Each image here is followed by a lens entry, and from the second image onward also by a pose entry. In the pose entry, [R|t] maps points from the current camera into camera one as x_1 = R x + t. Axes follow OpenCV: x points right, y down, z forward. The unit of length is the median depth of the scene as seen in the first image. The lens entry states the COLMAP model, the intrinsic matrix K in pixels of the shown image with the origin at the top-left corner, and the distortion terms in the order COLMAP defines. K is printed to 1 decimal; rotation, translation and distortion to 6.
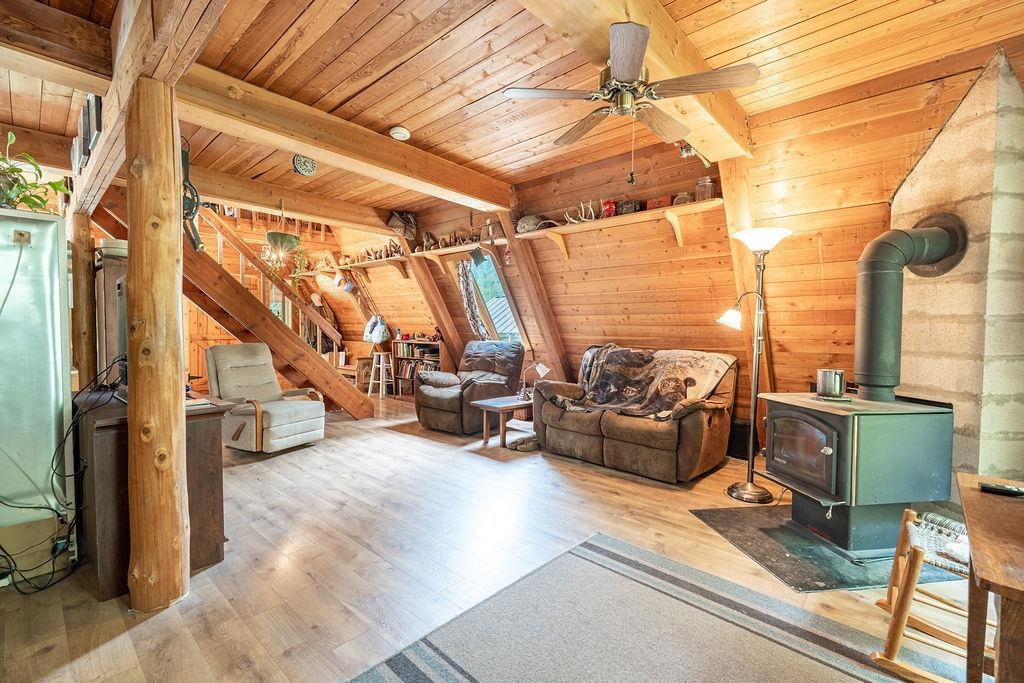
lens RADIAL K [[447.5, 0, 512.0], [0, 447.5, 341.5], [0, 0, 1]] dist [-0.002447, -0.000132]
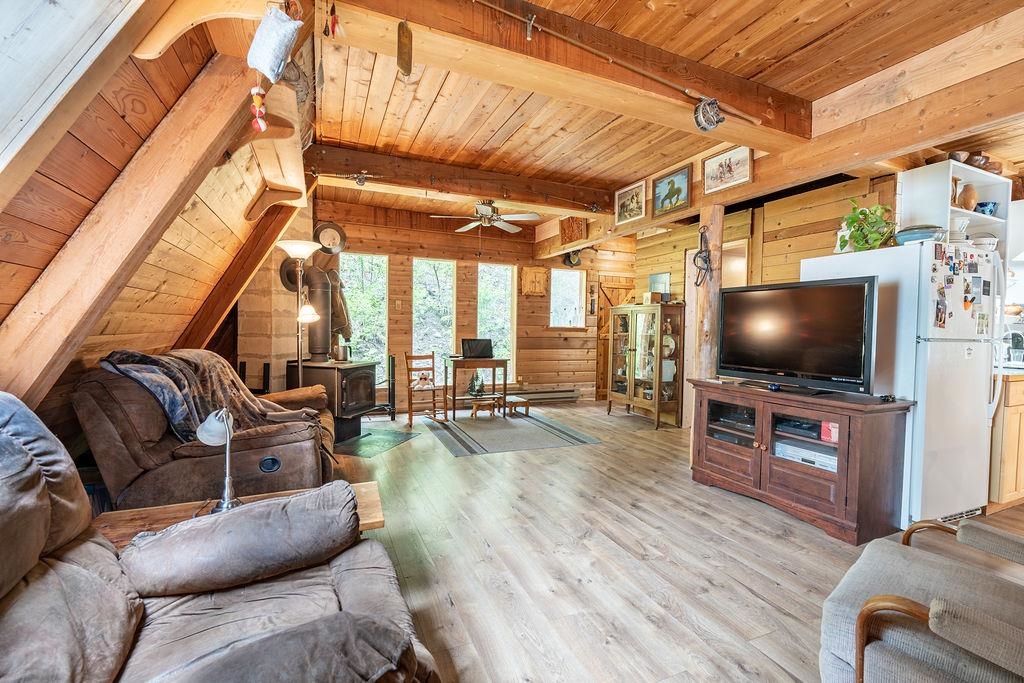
lens RADIAL K [[447.5, 0, 512.0], [0, 447.5, 341.5], [0, 0, 1]] dist [-0.002447, -0.000132]
pose [[-0.910416, -0.035639, 0.412157, -0.528762], [-0.010253, 0.997920, 0.063641, -0.063316], [-0.413567, 0.053714, -0.908888, 2.003745]]
